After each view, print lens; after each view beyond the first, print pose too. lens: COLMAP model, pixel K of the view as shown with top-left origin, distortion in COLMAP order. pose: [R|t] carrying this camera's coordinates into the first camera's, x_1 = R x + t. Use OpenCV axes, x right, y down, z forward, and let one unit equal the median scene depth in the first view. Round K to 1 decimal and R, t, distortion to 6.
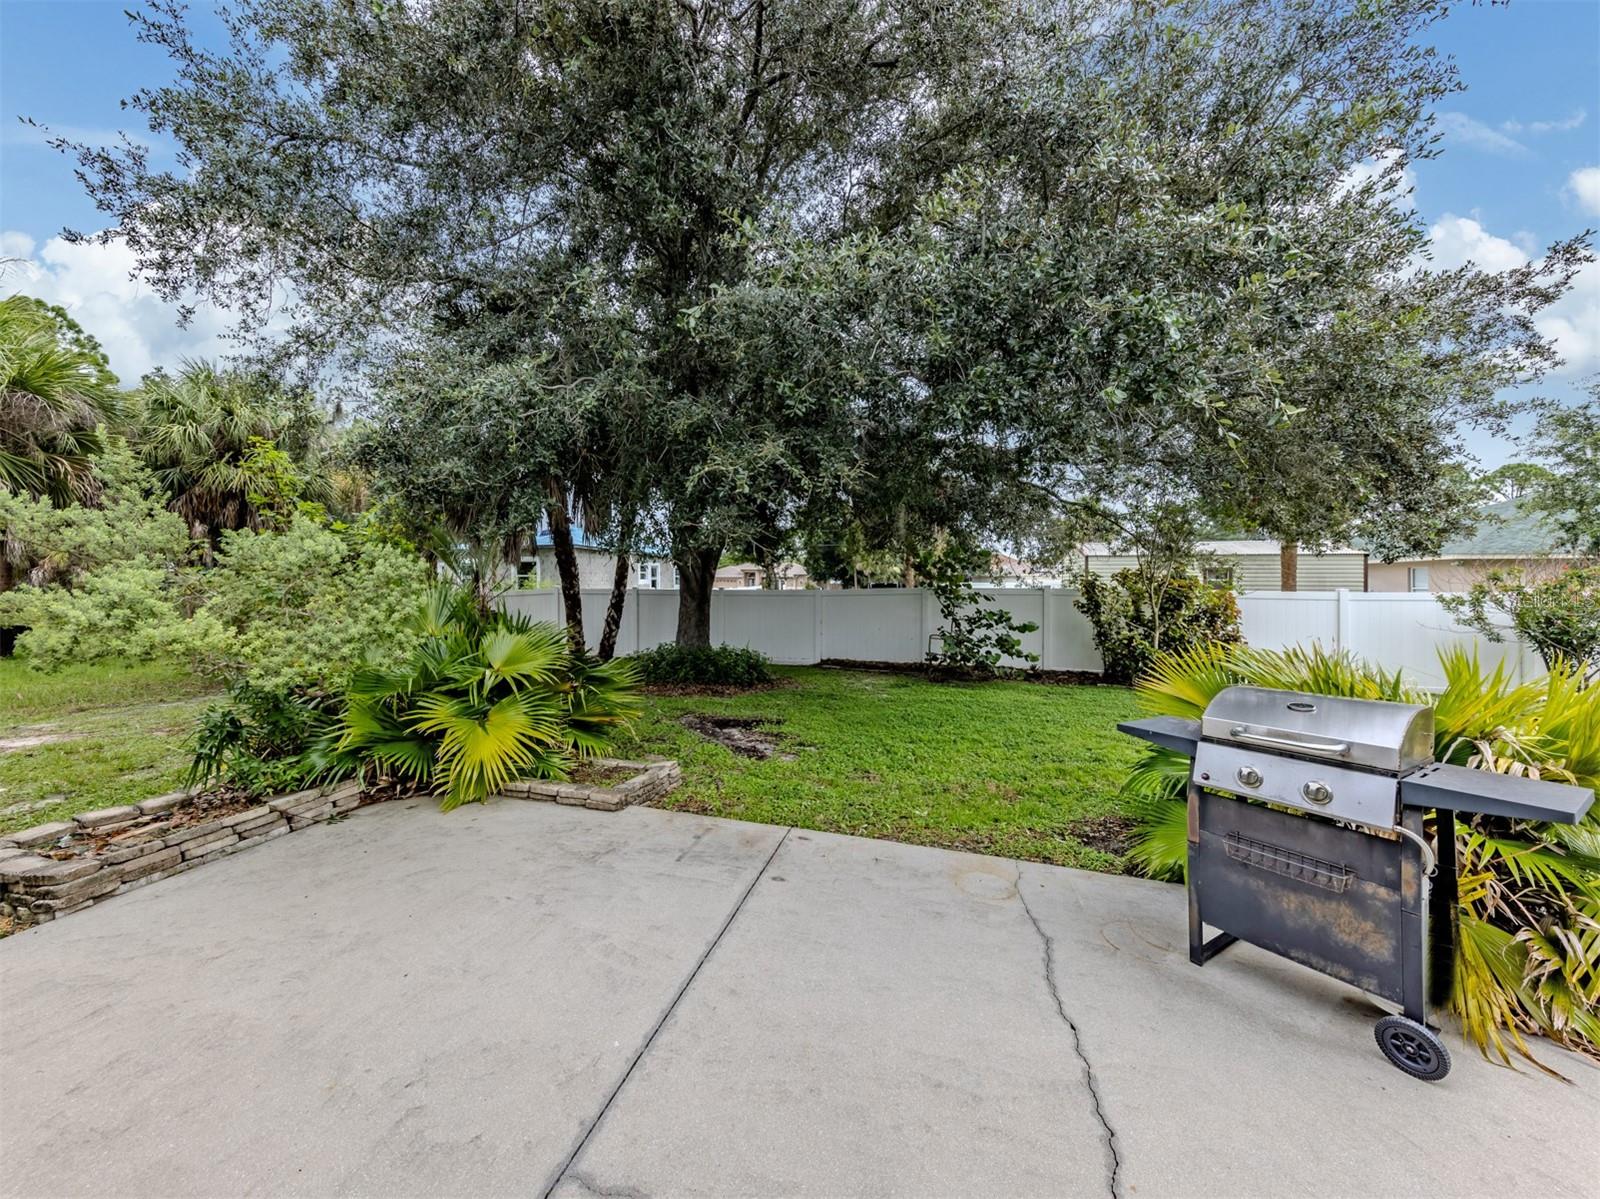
lens RADIAL K [[571.6, 0, 777.0], [0, 571.6, 599.3], [0, 0, 1]] dist [0.008903, -0.000009]
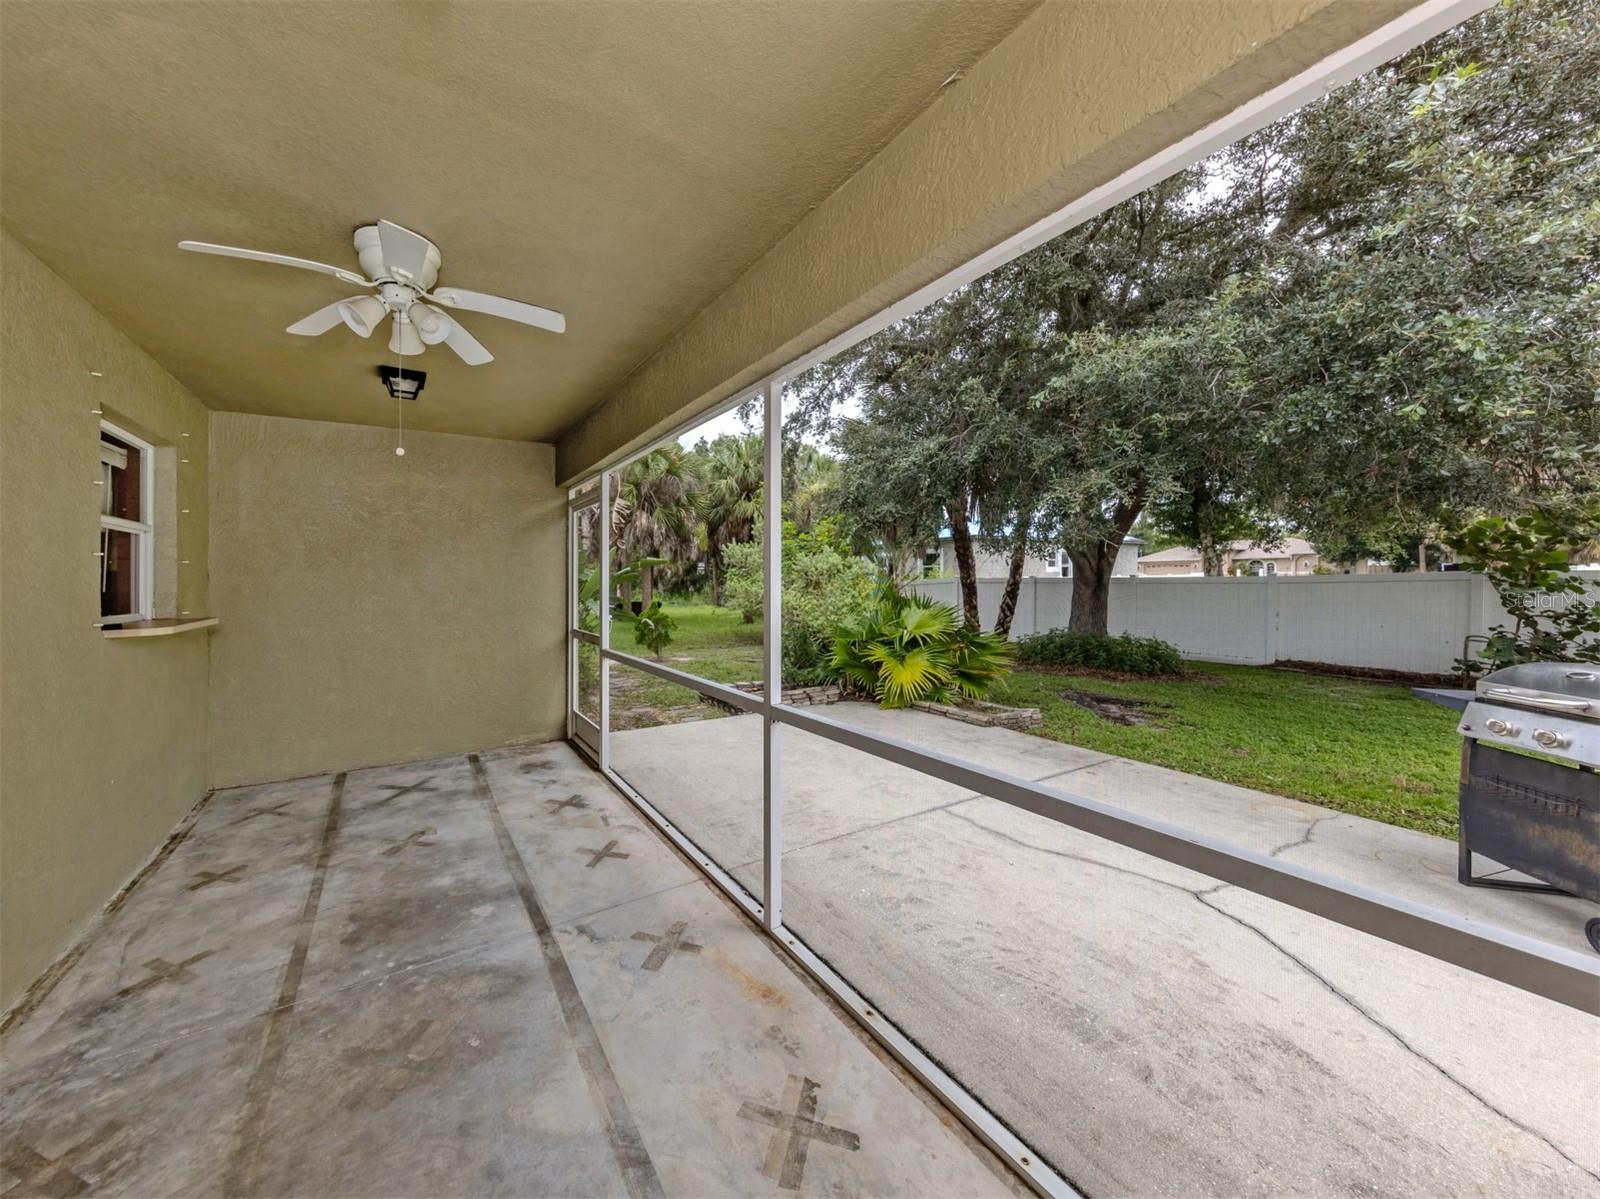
lens RADIAL K [[568.8, 0, 729.7], [0, 568.8, 605.1], [0, 0, 1]] dist [0.002937, -0.000077]
pose [[0.730092, 0.021170, -0.683020, 0.181853], [-0.001176, 0.999557, 0.029723, 0.005686], [0.683347, -0.020897, 0.729794, -0.405862]]
